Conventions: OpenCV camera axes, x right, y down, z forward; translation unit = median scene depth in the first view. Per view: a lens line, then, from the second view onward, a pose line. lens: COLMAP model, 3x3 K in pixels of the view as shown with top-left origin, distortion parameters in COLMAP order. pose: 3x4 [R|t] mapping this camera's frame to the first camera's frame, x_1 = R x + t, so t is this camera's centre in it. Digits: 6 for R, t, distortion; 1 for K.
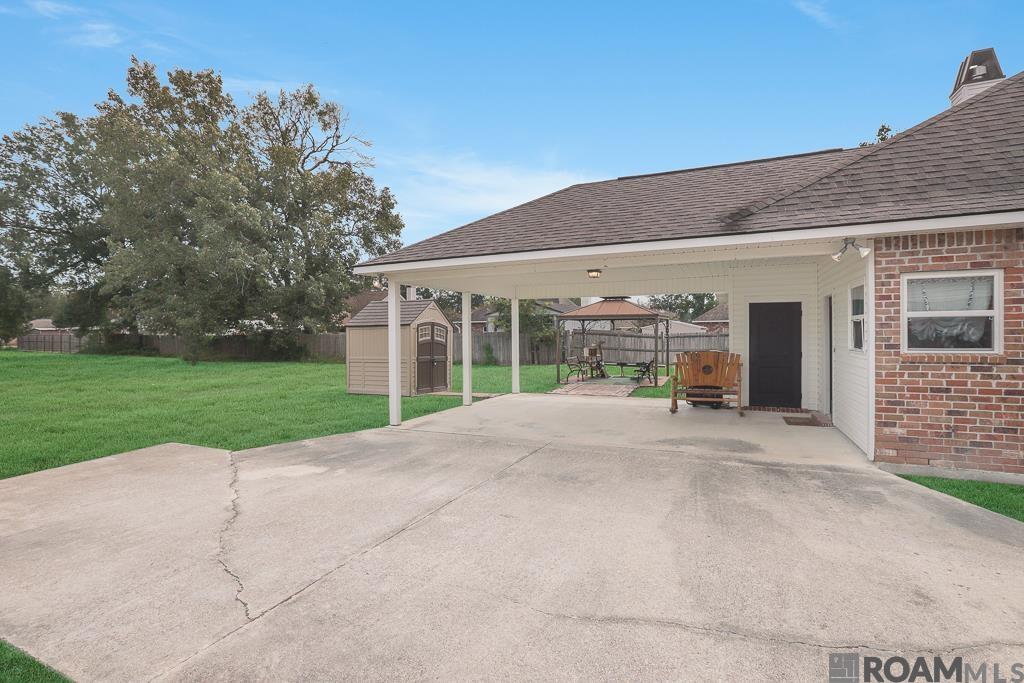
lens RADIAL K [[501.3, 0, 514.8], [0, 501.3, 336.6], [0, 0, 1]] dist [-0.043915, 0.019121]
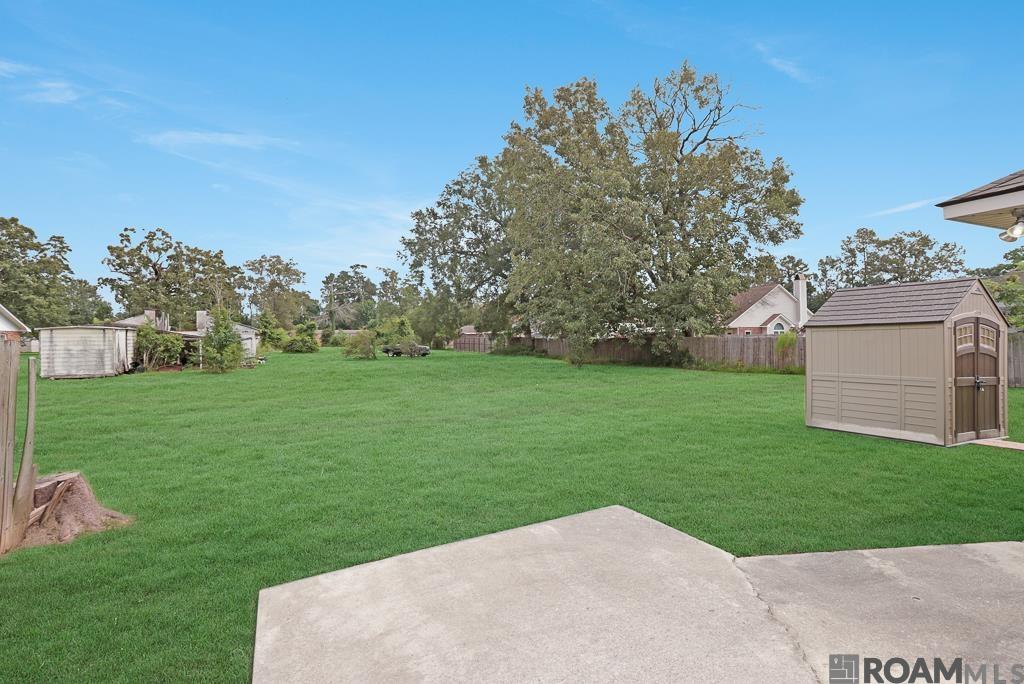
lens RADIAL K [[492.6, 0, 512.0], [0, 492.6, 342.0], [0, 0, 1]] dist [-0.000327, 0.000293]
pose [[0.778020, 0.003722, -0.628228, -0.096294], [0.000492, 0.999979, 0.006534, -0.001875], [0.628239, -0.005393, 0.778002, 0.099718]]
